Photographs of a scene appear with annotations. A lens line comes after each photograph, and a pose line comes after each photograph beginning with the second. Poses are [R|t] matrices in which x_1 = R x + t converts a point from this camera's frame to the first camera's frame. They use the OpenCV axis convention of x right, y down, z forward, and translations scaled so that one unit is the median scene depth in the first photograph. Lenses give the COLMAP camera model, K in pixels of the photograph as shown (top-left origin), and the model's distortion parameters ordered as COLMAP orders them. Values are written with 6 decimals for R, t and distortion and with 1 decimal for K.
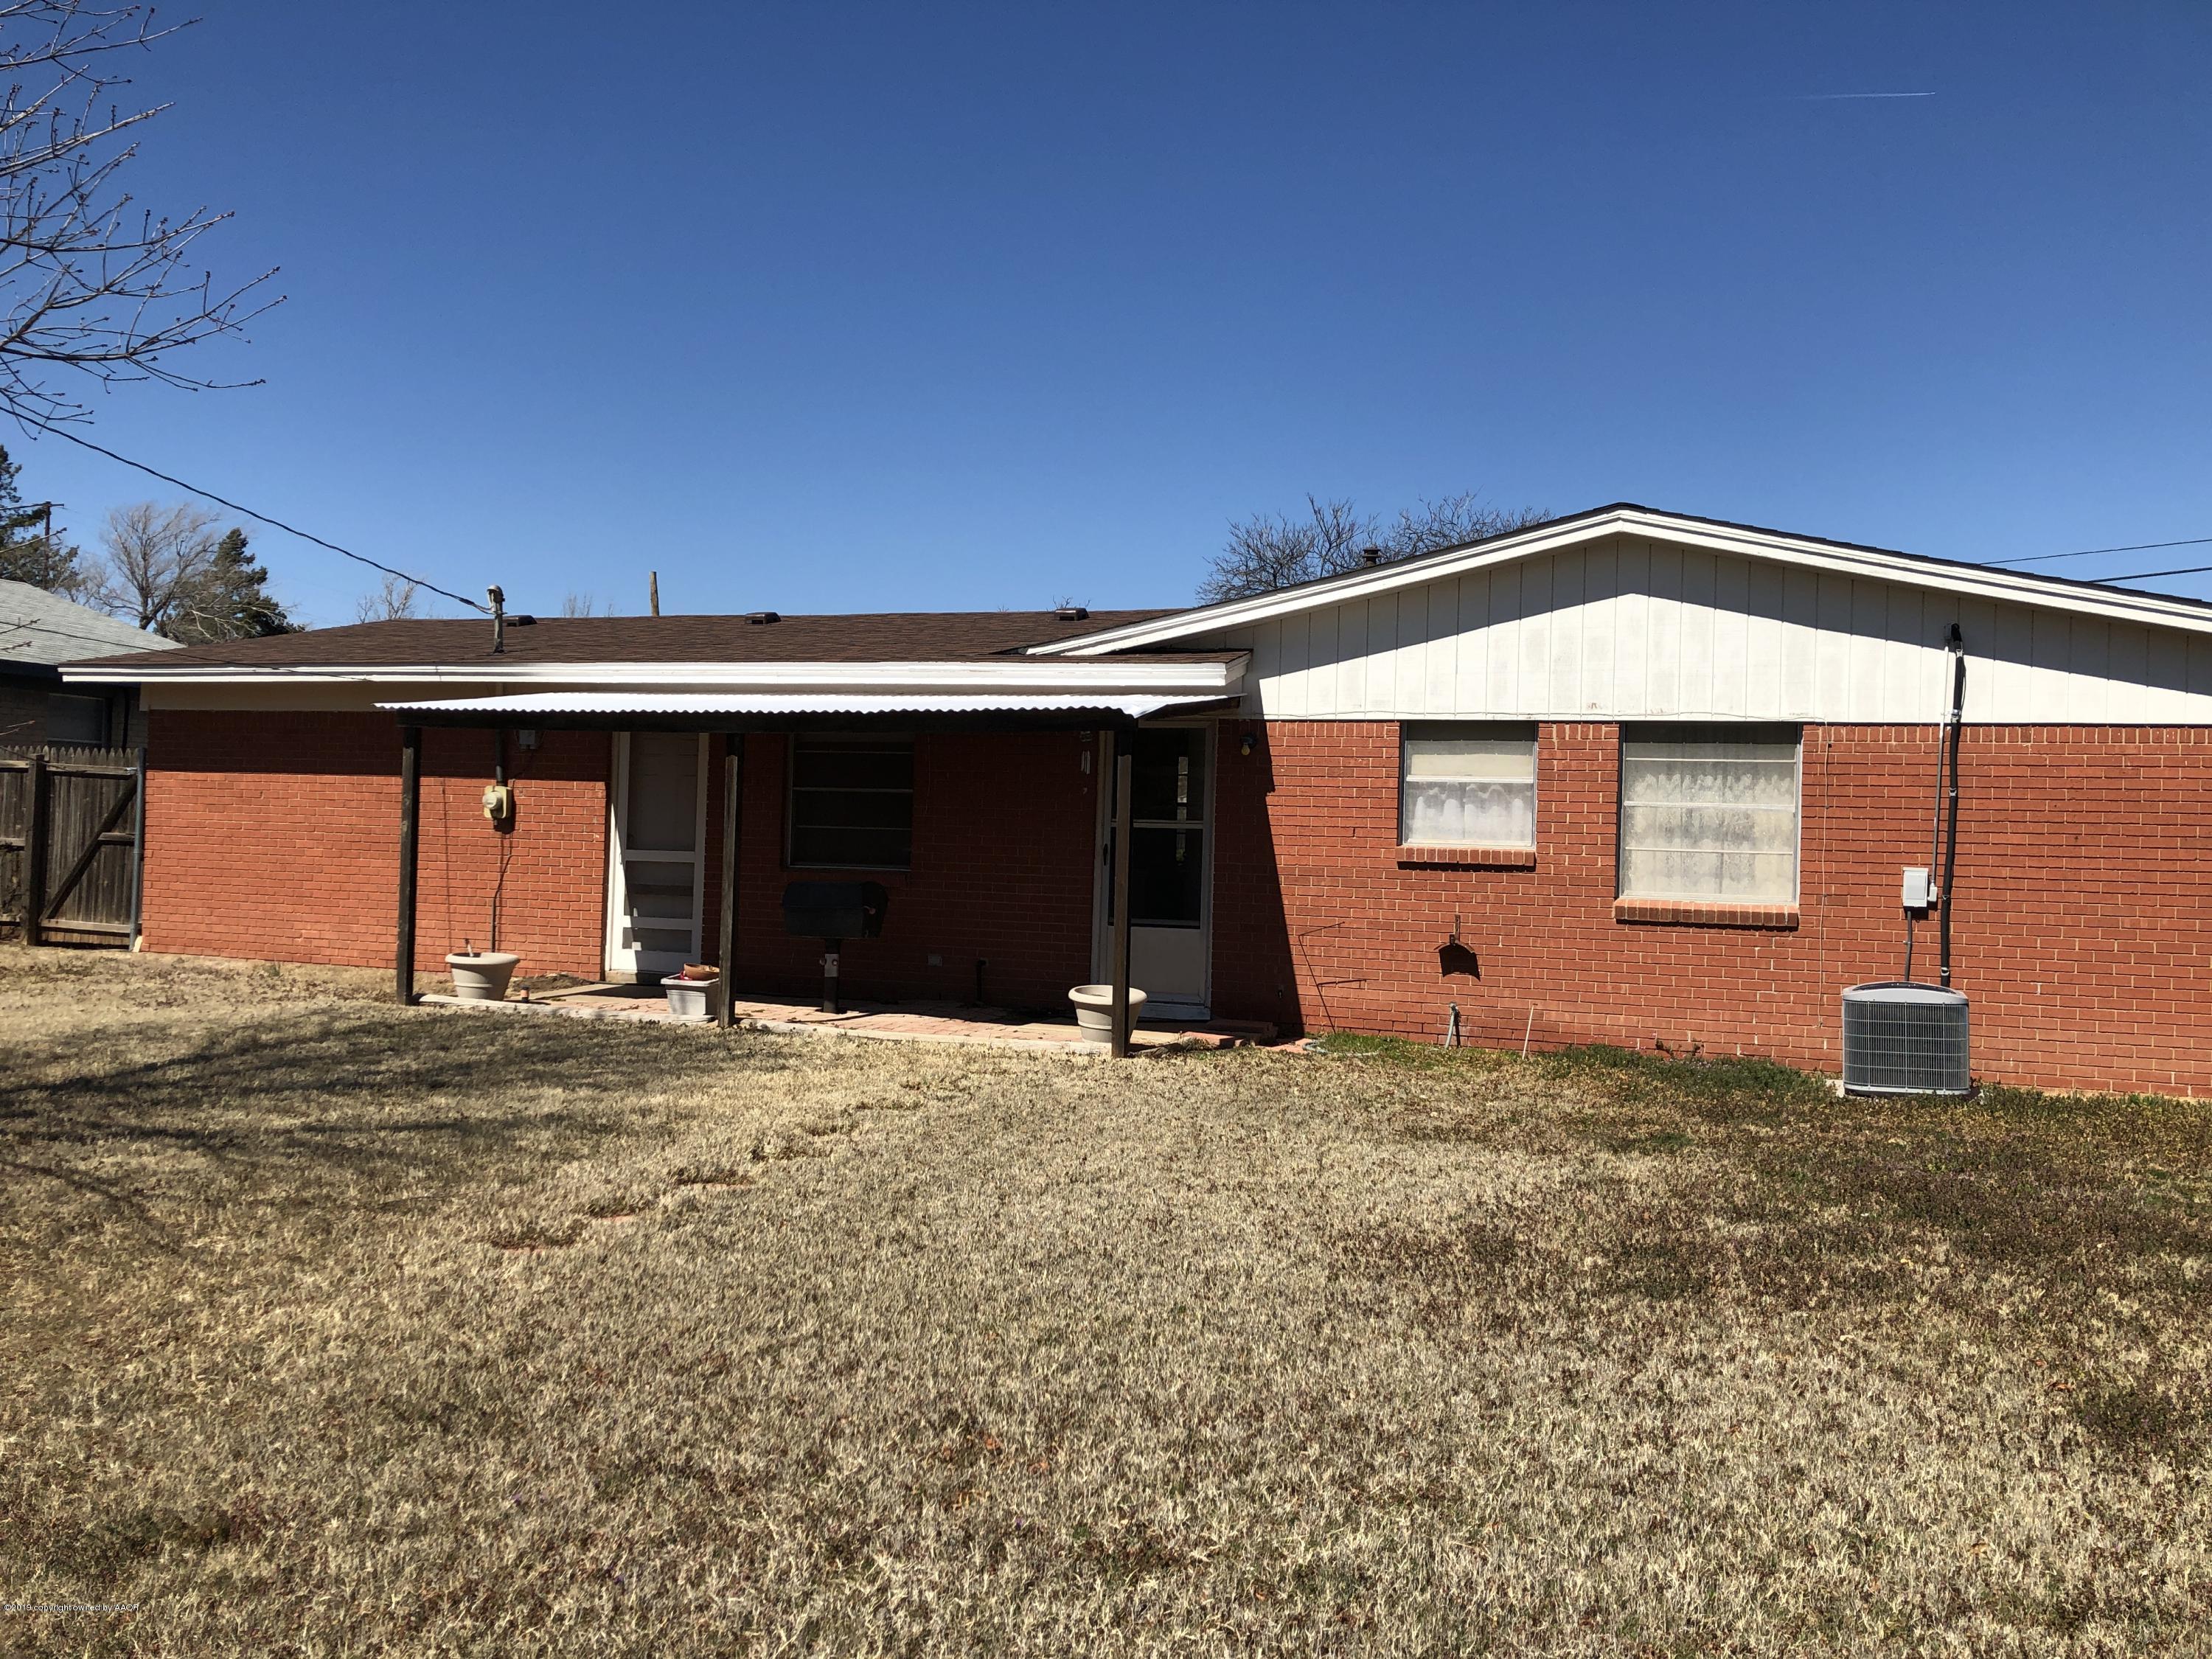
lens RADIAL K [[1787.8, 0, 1108.4], [0, 1787.8, 792.2], [0, 0, 1]] dist [0.003595, -0.209617]
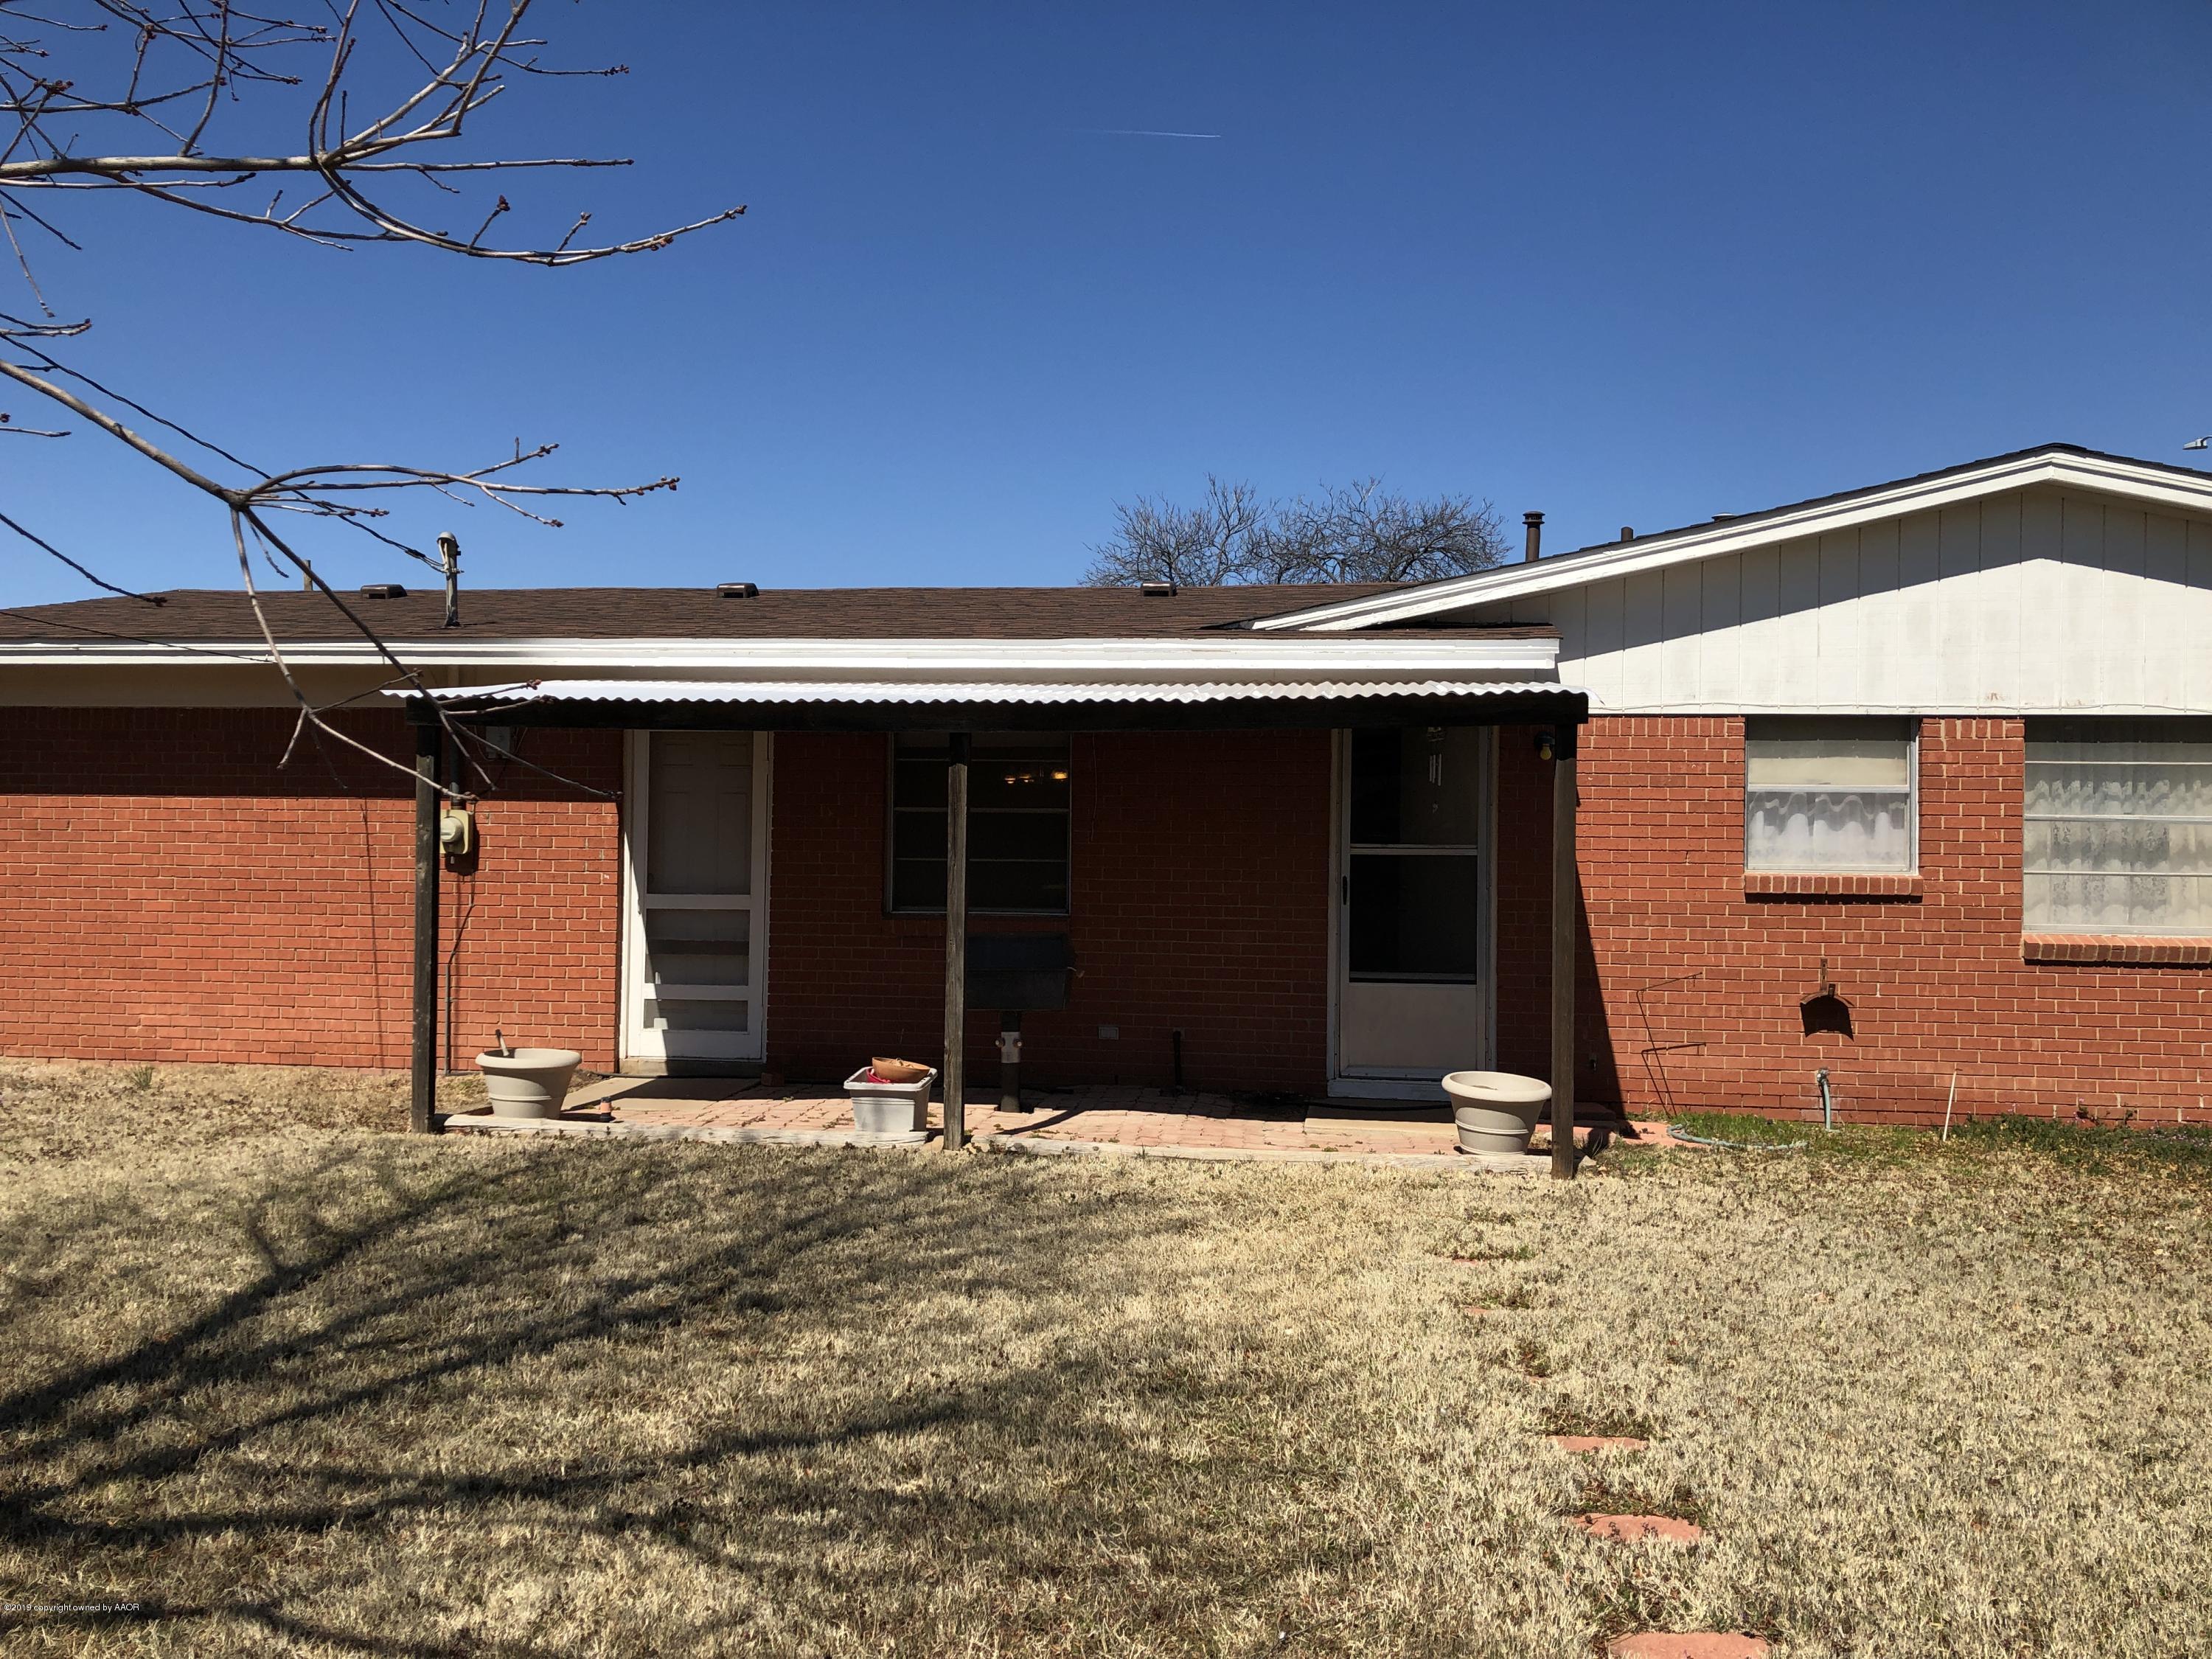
lens RADIAL K [[1818.7, 0, 1106.0], [0, 1818.7, 829.5], [0, 0, 1]] dist [0.002617, -0.079495]
pose [[0.979833, -0.012679, 0.199414, -0.274188], [0.010280, 0.999862, 0.013062, -0.002840], [-0.199552, -0.010748, 0.979828, 0.264577]]
